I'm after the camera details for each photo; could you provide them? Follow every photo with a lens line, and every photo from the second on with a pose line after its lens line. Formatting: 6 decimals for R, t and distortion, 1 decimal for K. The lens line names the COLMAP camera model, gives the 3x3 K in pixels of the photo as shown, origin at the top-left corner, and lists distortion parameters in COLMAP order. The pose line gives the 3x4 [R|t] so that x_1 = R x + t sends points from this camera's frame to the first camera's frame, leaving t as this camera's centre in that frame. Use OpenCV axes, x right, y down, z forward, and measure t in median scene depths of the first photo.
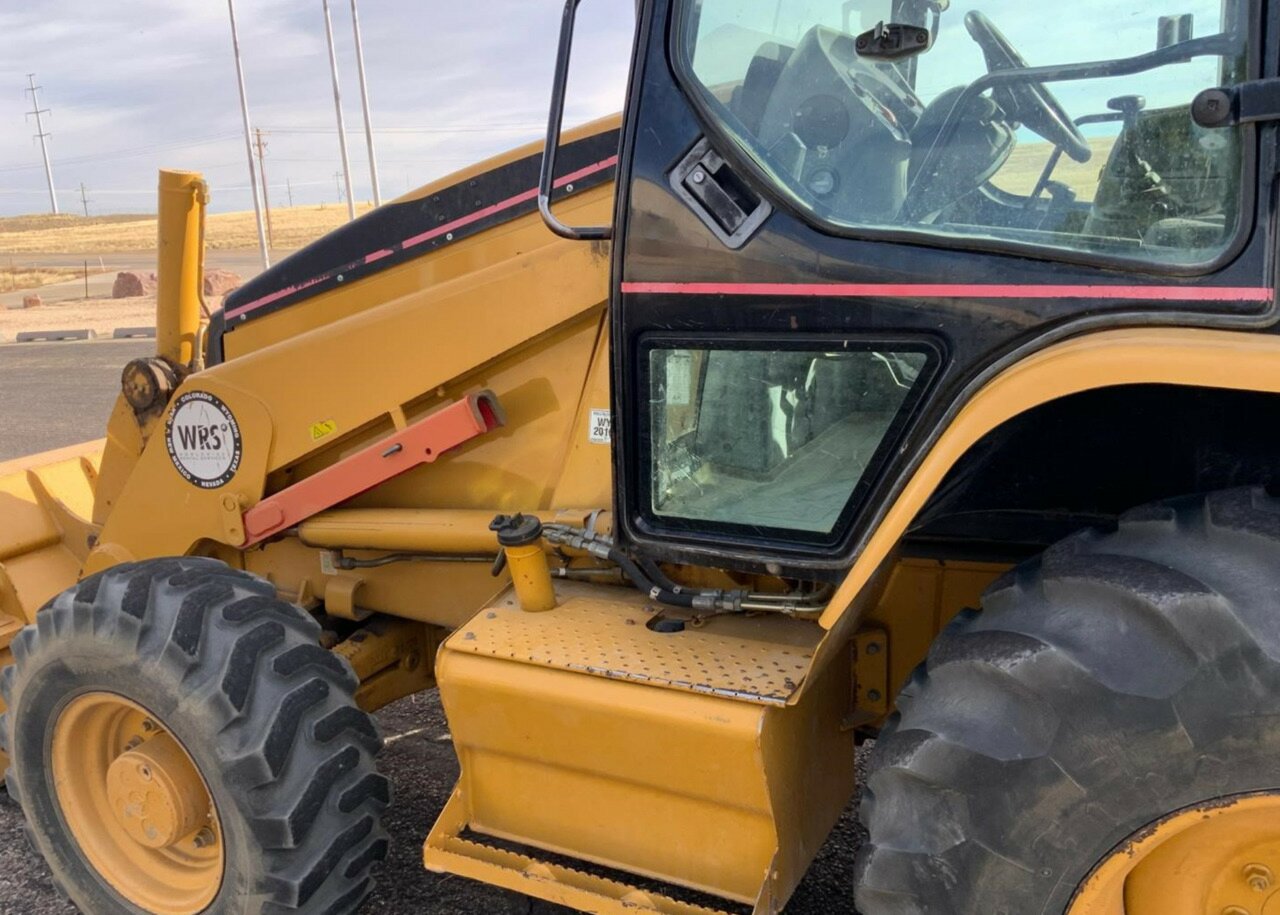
lens RADIAL K [[1099.3, 0, 626.5], [0, 1099.3, 459.6], [0, 0, 1]] dist [0.097224, -0.179486]
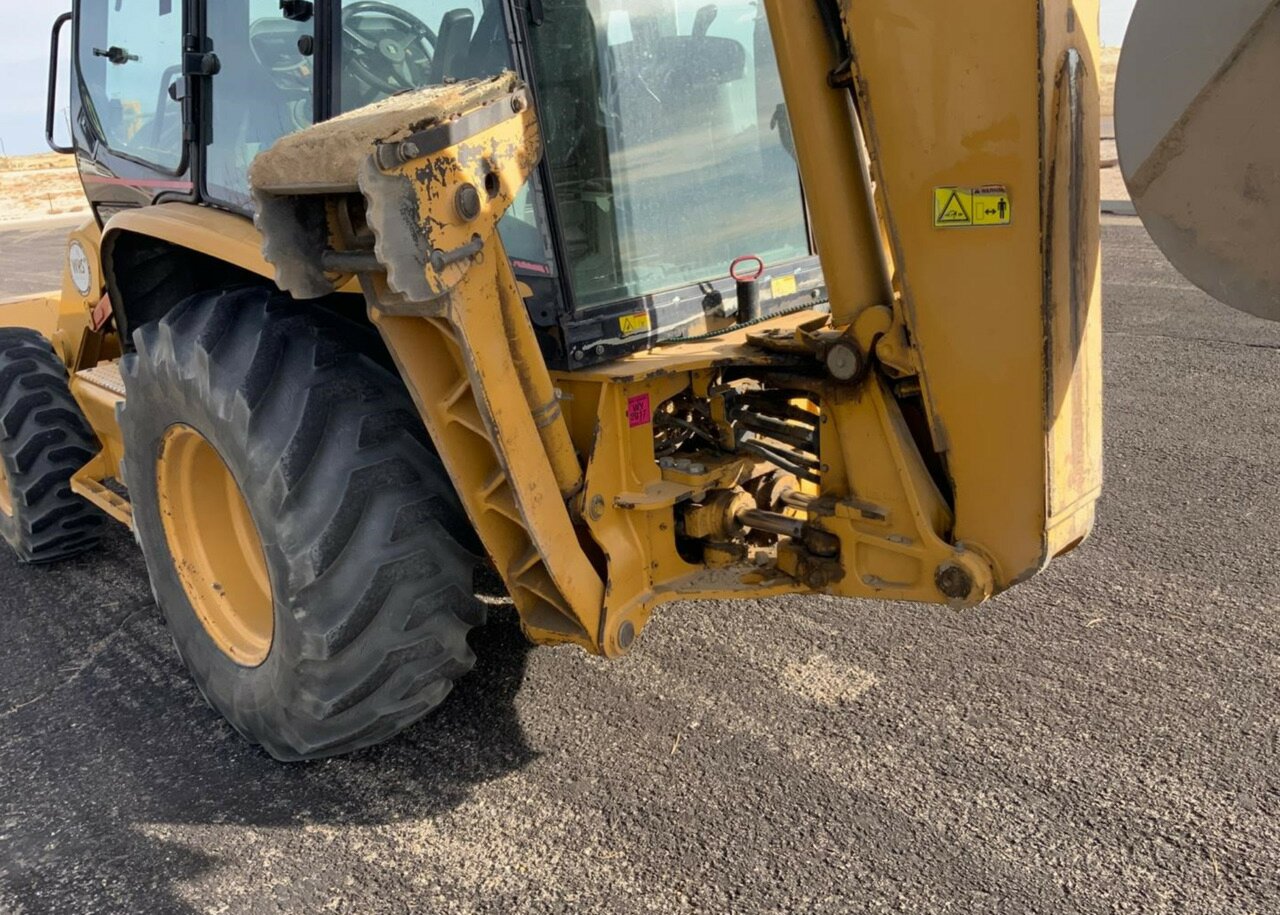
lens RADIAL K [[1099.3, 0, 625.5], [0, 1099.3, 464.4], [0, 0, 1]] dist [0.097224, -0.179486]
pose [[0.934317, 0.089674, -0.344978, 1.162215], [-0.052330, 0.991858, 0.116099, 0.045495], [0.352580, -0.090421, 0.931403, -0.374460]]
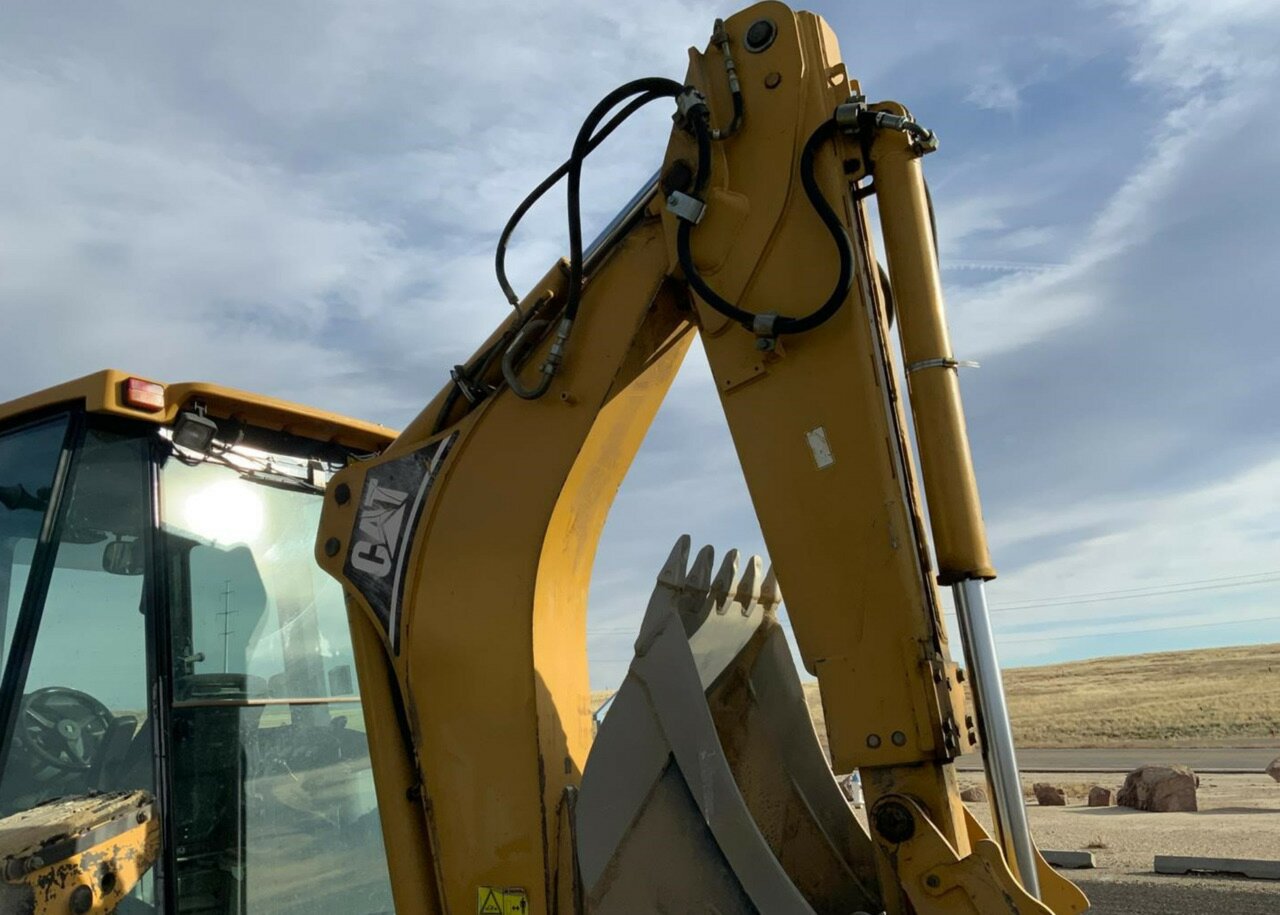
lens RADIAL K [[1114.9, 0, 620.4], [0, 1114.9, 472.4], [0, 0, 1]] dist [0.068091, -0.104856]
pose [[0.990722, -0.011177, -0.135443, 1.375691], [-0.045945, 0.910387, -0.411198, -0.001273], [0.127901, 0.413606, 0.901427, -0.648510]]
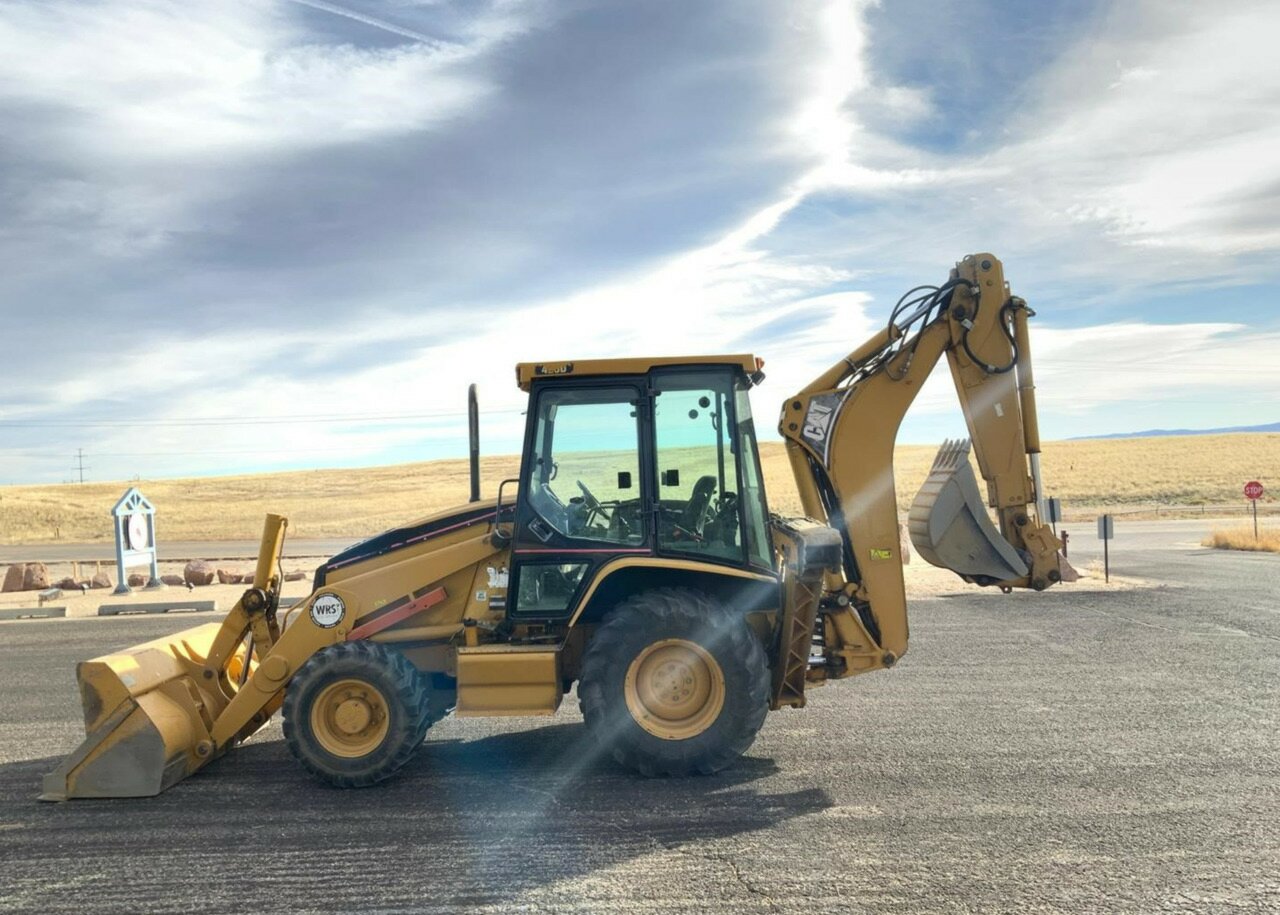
lens RADIAL K [[1099.3, 0, 621.0], [0, 1099.3, 481.7], [0, 0, 1]] dist [0.097224, -0.179486]
pose [[0.902934, 0.022912, 0.429167, -1.042974], [0.082270, 0.970897, -0.224924, 0.404060], [-0.421831, 0.238399, 0.874771, -2.079844]]
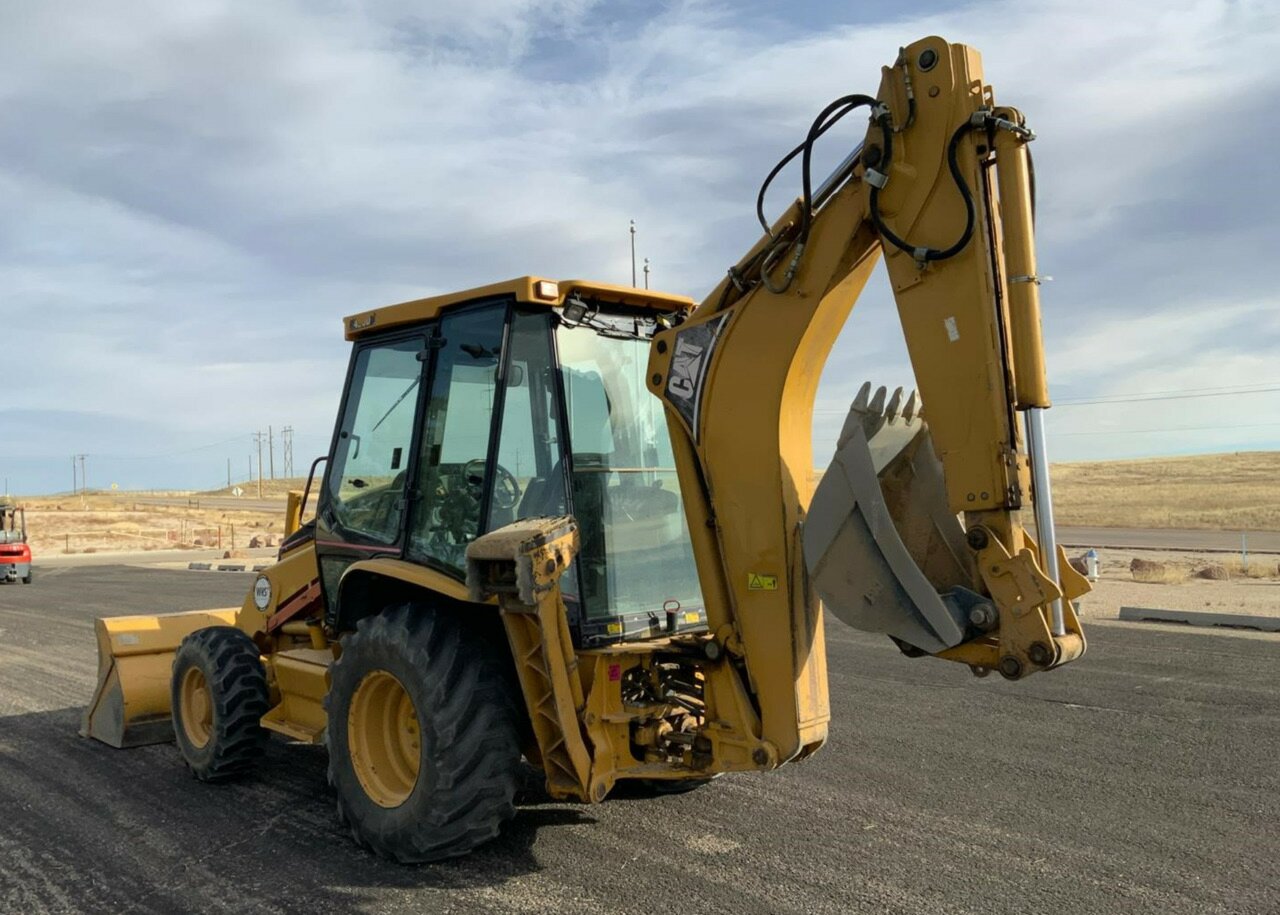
lens RADIAL K [[1099.3, 0, 624.7], [0, 1099.3, 464.5], [0, 0, 1]] dist [0.097224, -0.179486]
pose [[0.939865, 0.030312, -0.340198, 1.539369], [-0.108700, 0.970810, -0.213803, 0.182262], [0.323787, 0.237925, 0.915726, -1.429792]]
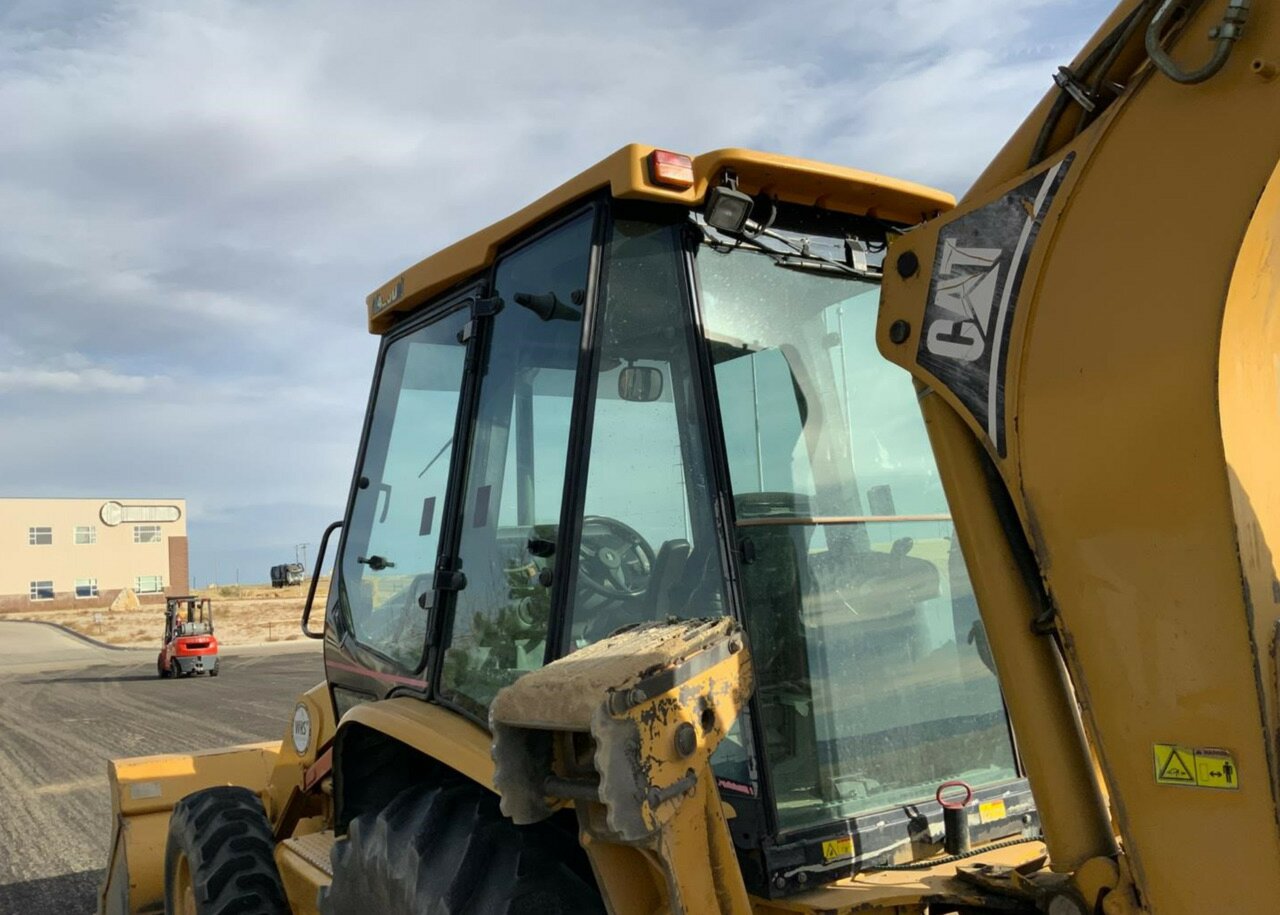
lens RADIAL K [[1099.3, 0, 633.6], [0, 1099.3, 476.0], [0, 0, 1]] dist [0.097224, -0.179486]
pose [[0.869593, -0.030400, -0.492832, 1.150507], [-0.107737, 0.962372, -0.249464, -0.023565], [0.481872, 0.270028, 0.833597, -0.430310]]
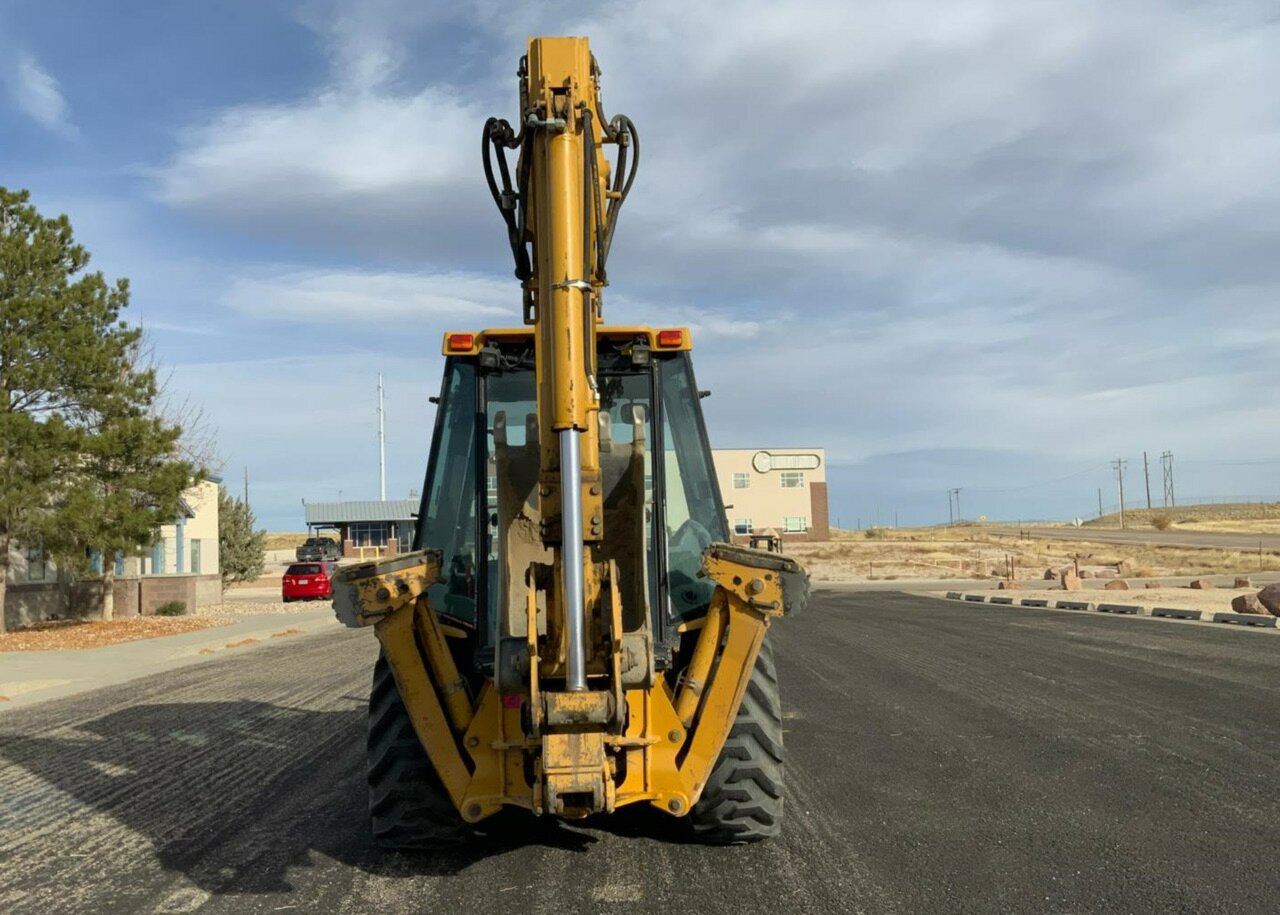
lens RADIAL K [[1114.9, 0, 644.8], [0, 1114.9, 461.3], [0, 0, 1]] dist [0.068091, -0.104856]
pose [[0.460499, -0.017904, -0.887480, 2.954706], [-0.198403, 0.972427, -0.122565, -0.132086], [0.865203, 0.232520, 0.444249, -0.241956]]
